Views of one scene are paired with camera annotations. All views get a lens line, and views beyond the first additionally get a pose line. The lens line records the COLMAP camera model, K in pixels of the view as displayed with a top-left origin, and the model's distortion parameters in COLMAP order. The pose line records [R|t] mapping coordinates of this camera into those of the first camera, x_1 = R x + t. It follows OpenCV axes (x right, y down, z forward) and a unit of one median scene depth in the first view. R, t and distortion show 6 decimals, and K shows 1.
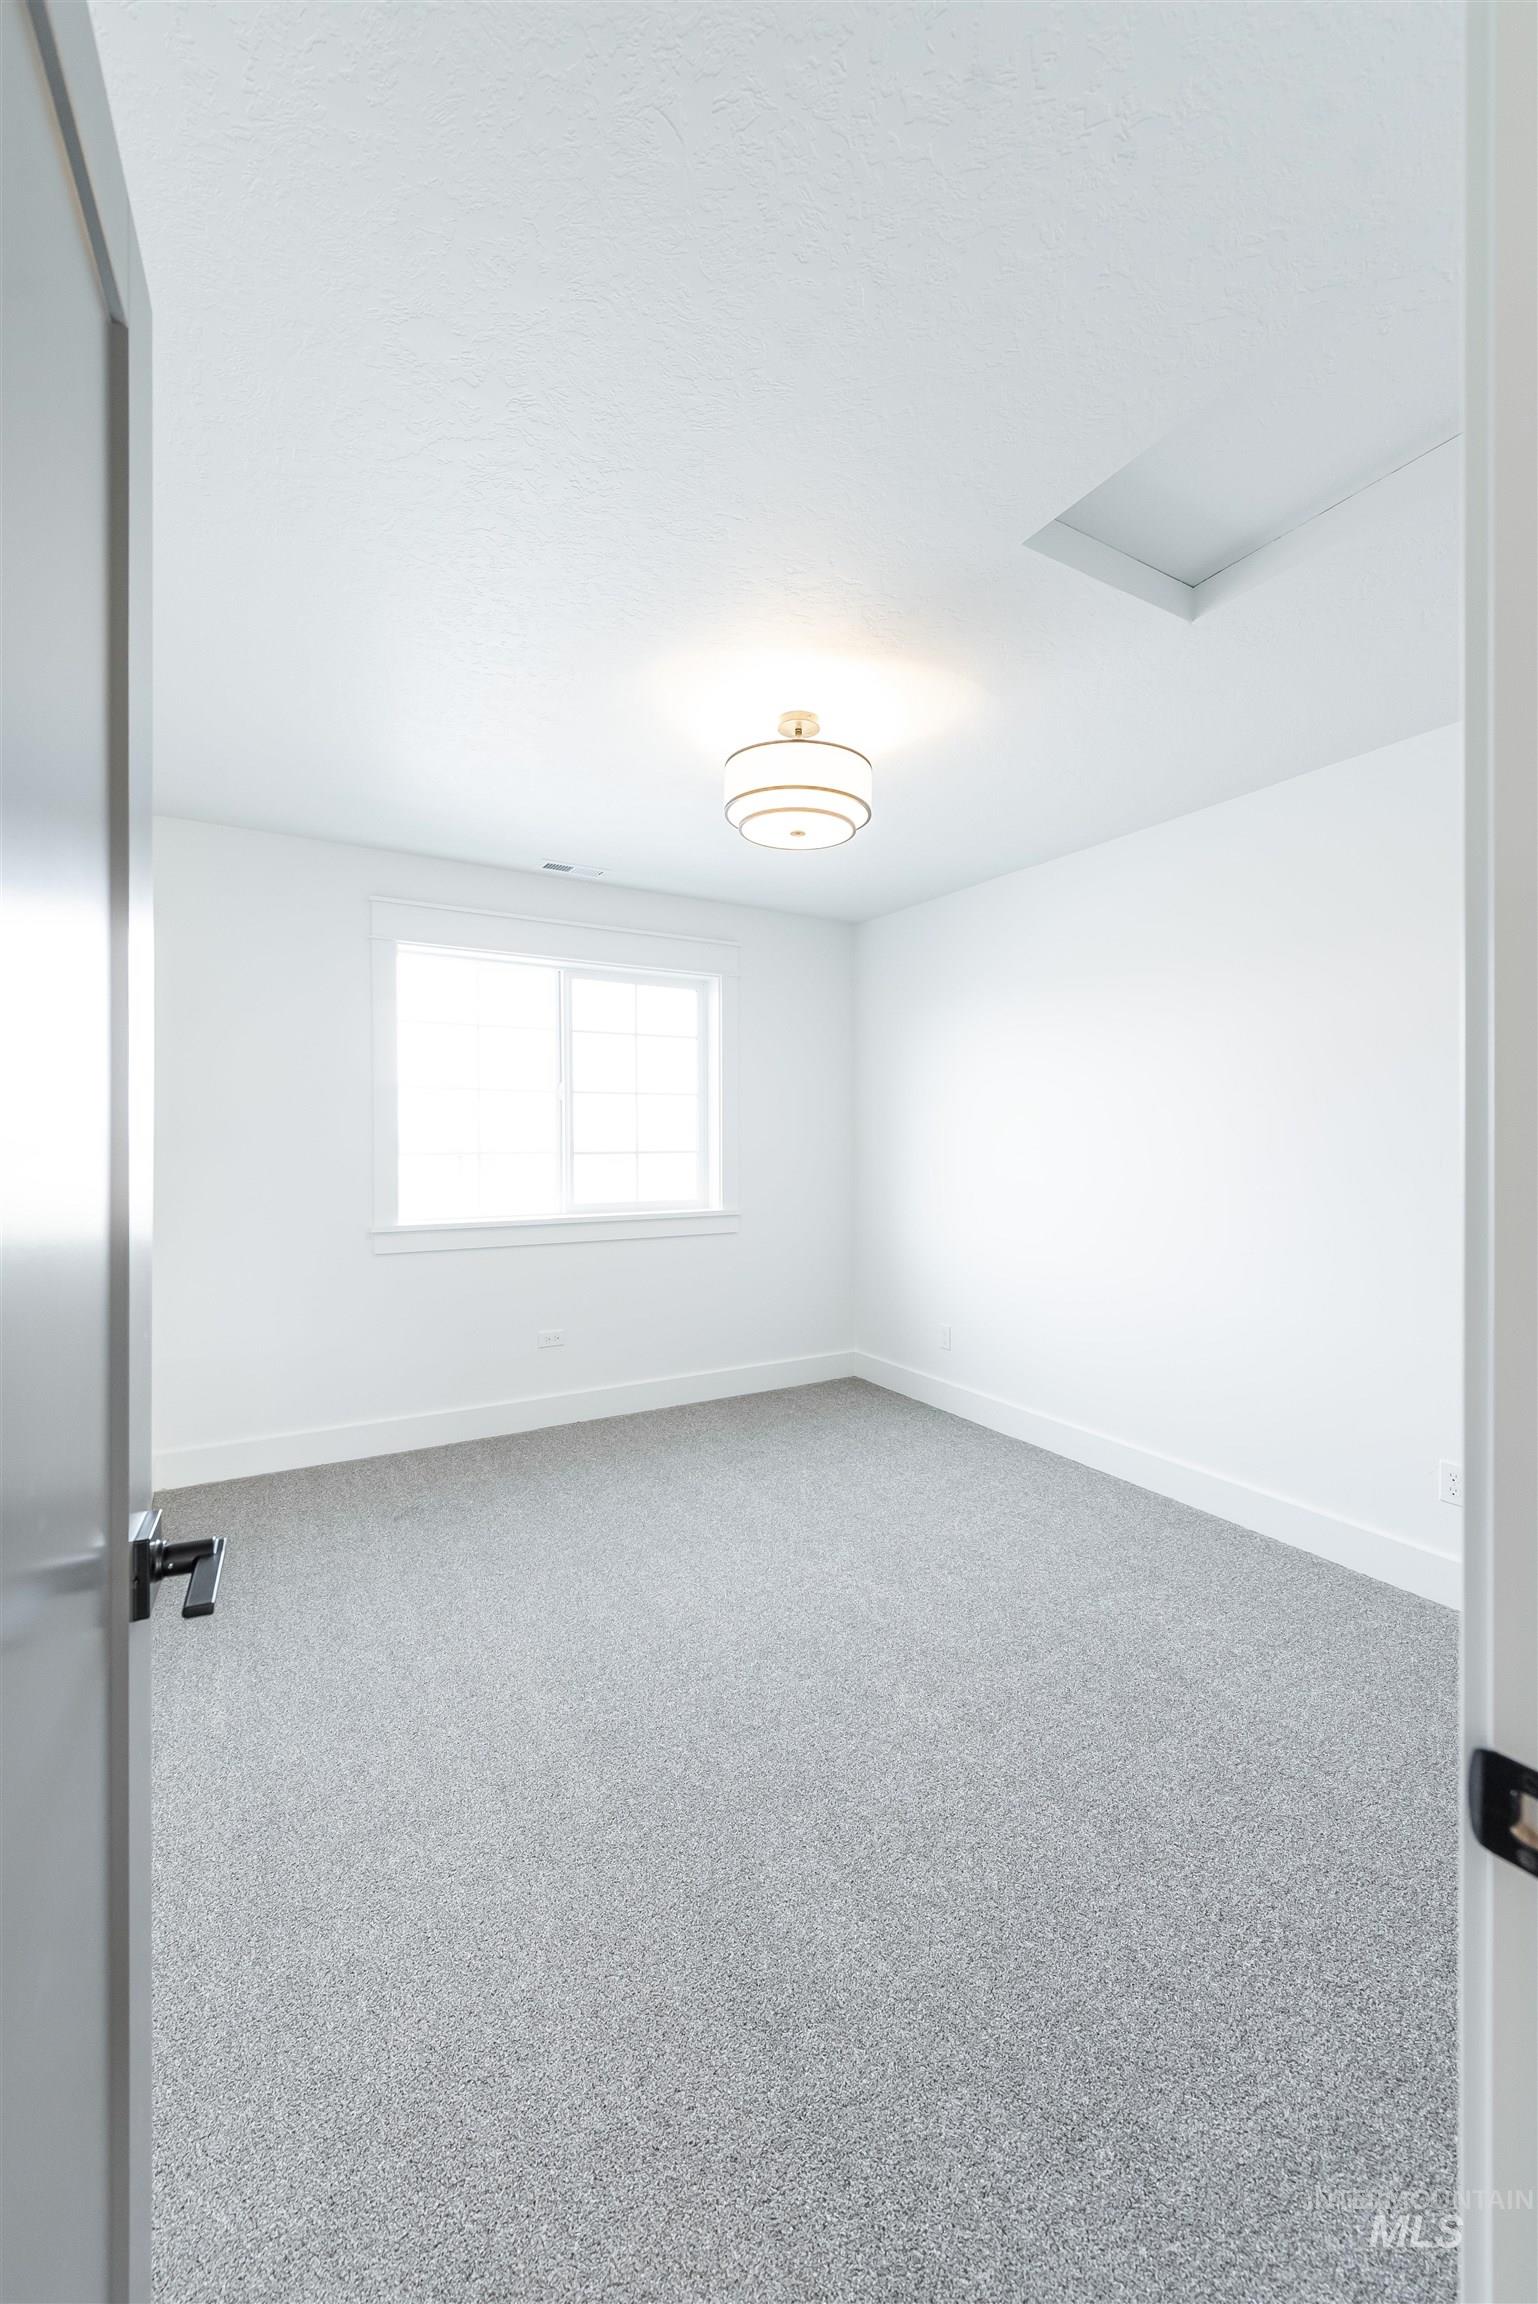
lens RADIAL K [[922.5, 0, 769.0], [0, 922.5, 1152.0], [0, 0, 1]] dist [0.000623, 0.000033]
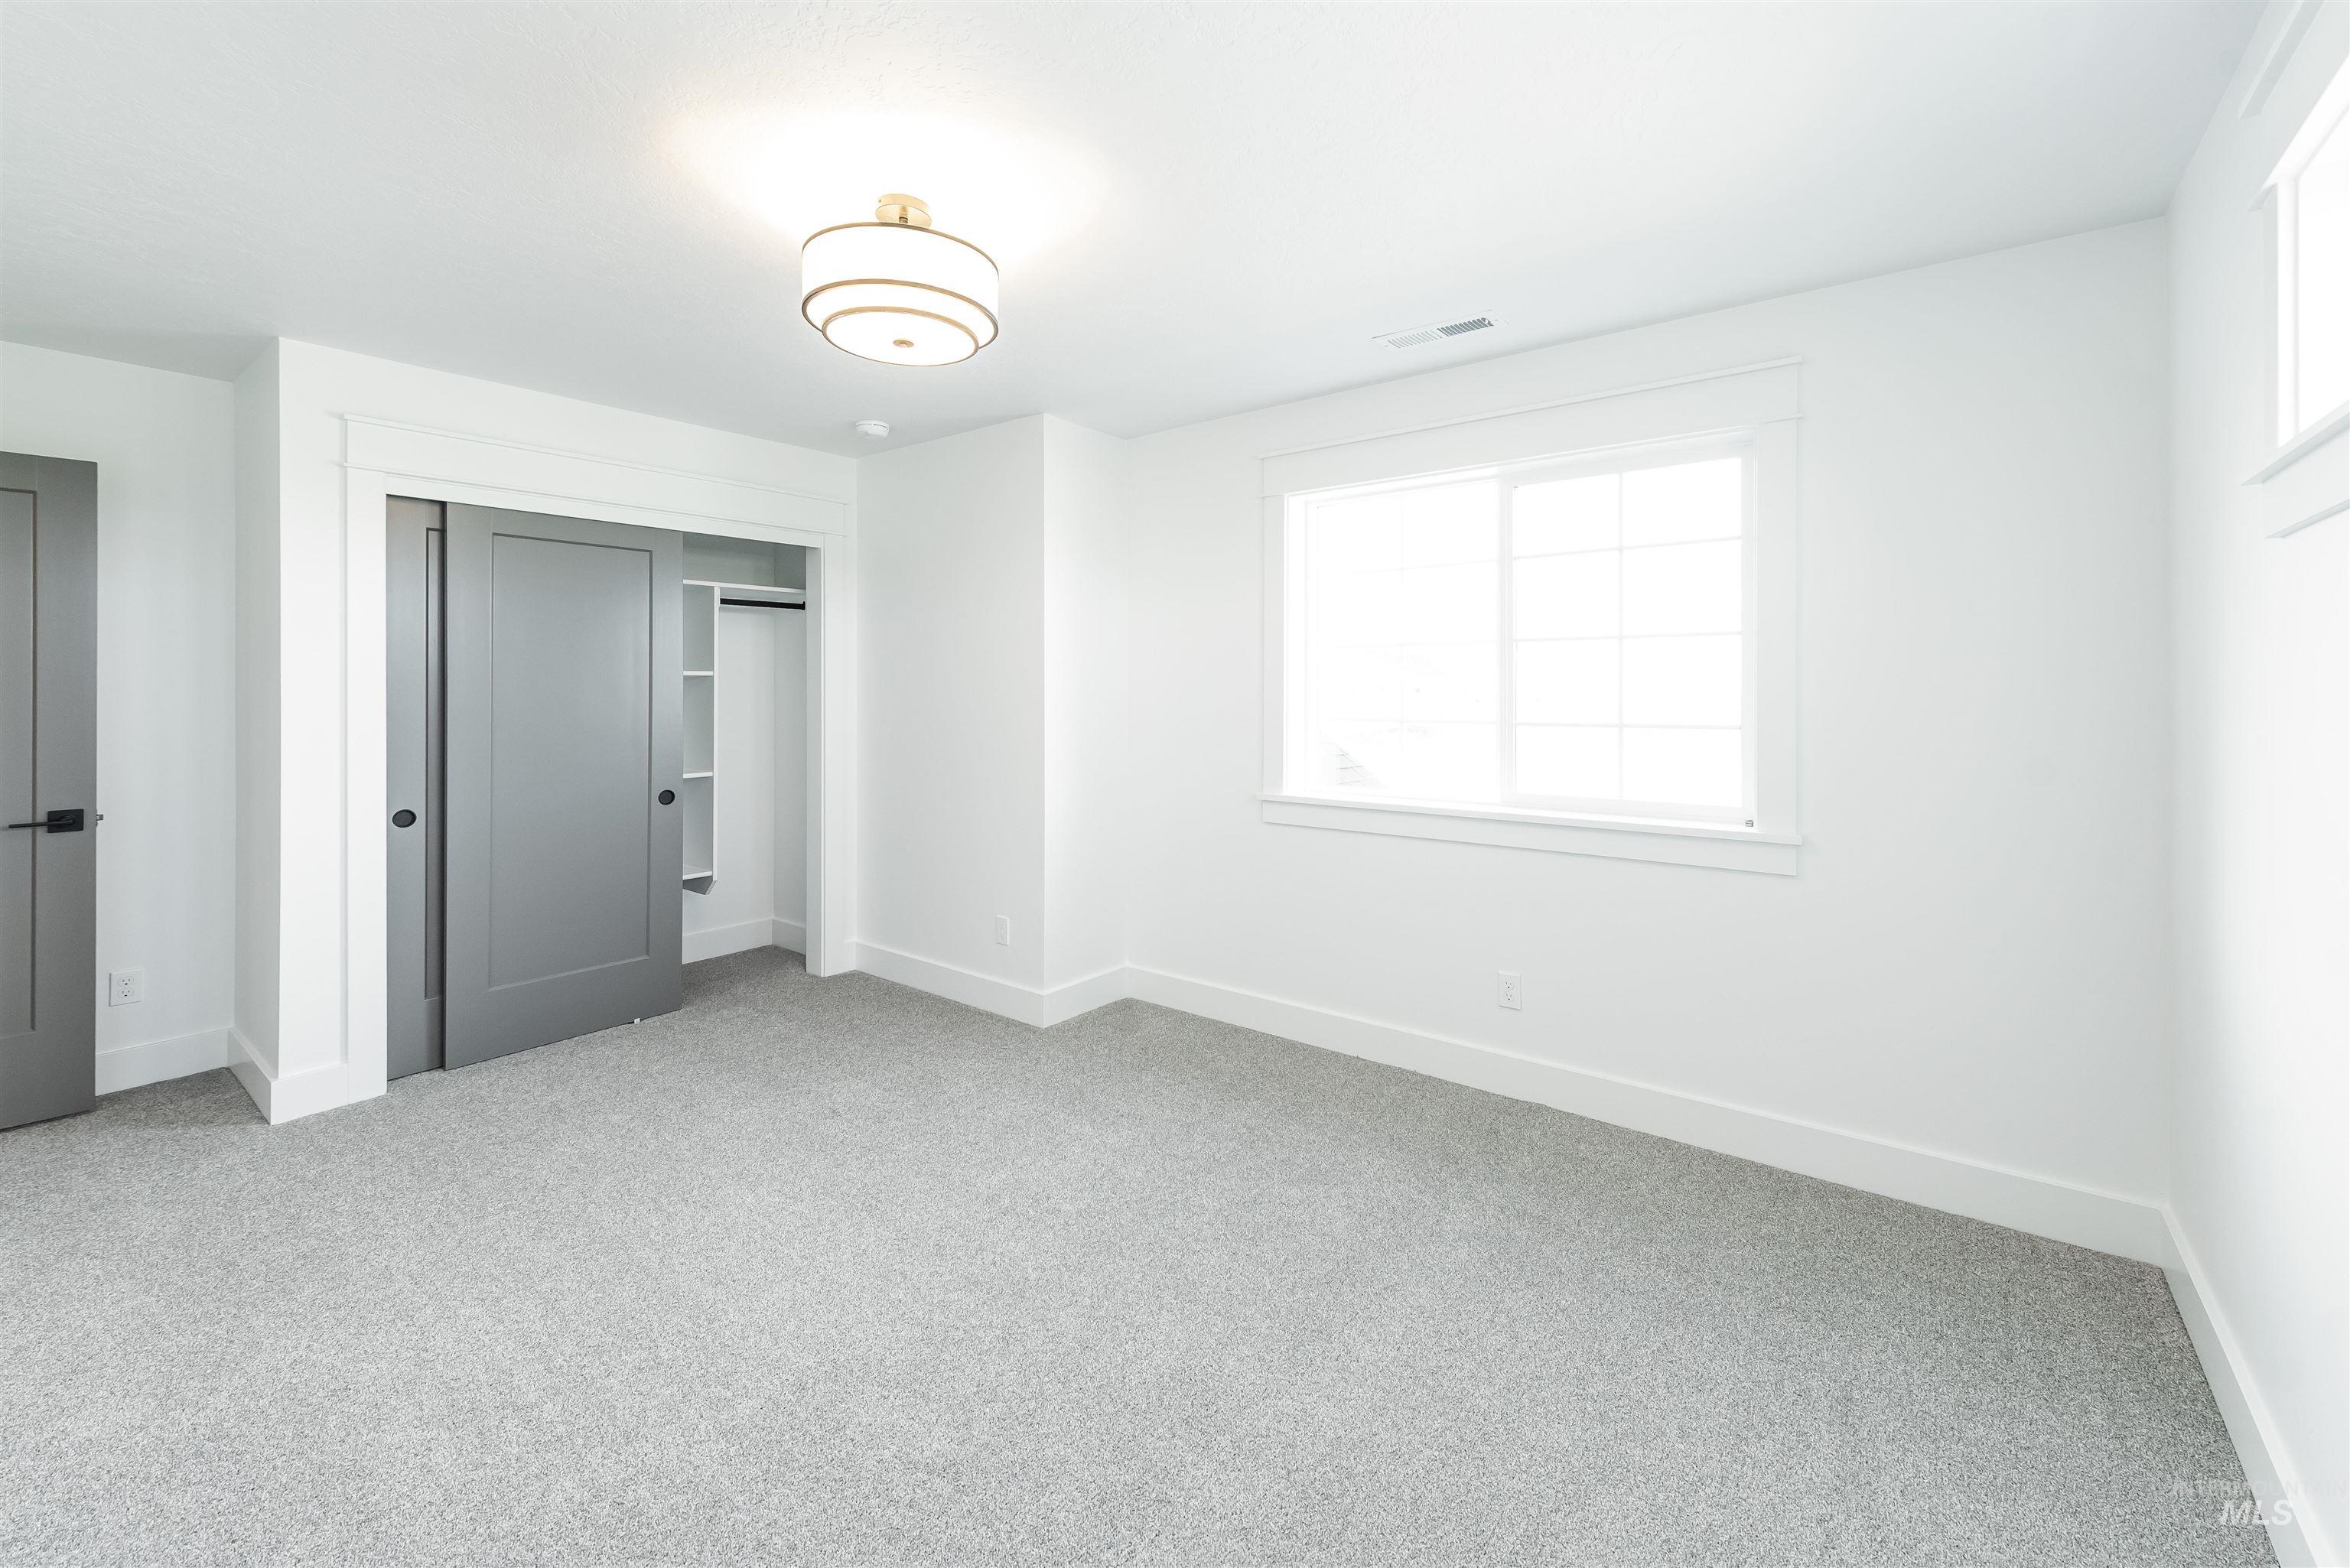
lens RADIAL K [[940.9, 0, 1175.0], [0, 940.9, 784.0], [0, 0, 1]] dist [0.000623, 0.000033]
pose [[0.350562, 0.094668, -0.931743, 0.475470], [-0.007479, 0.995129, 0.098294, -0.028667], [0.936510, -0.027489, 0.349563, 0.550382]]
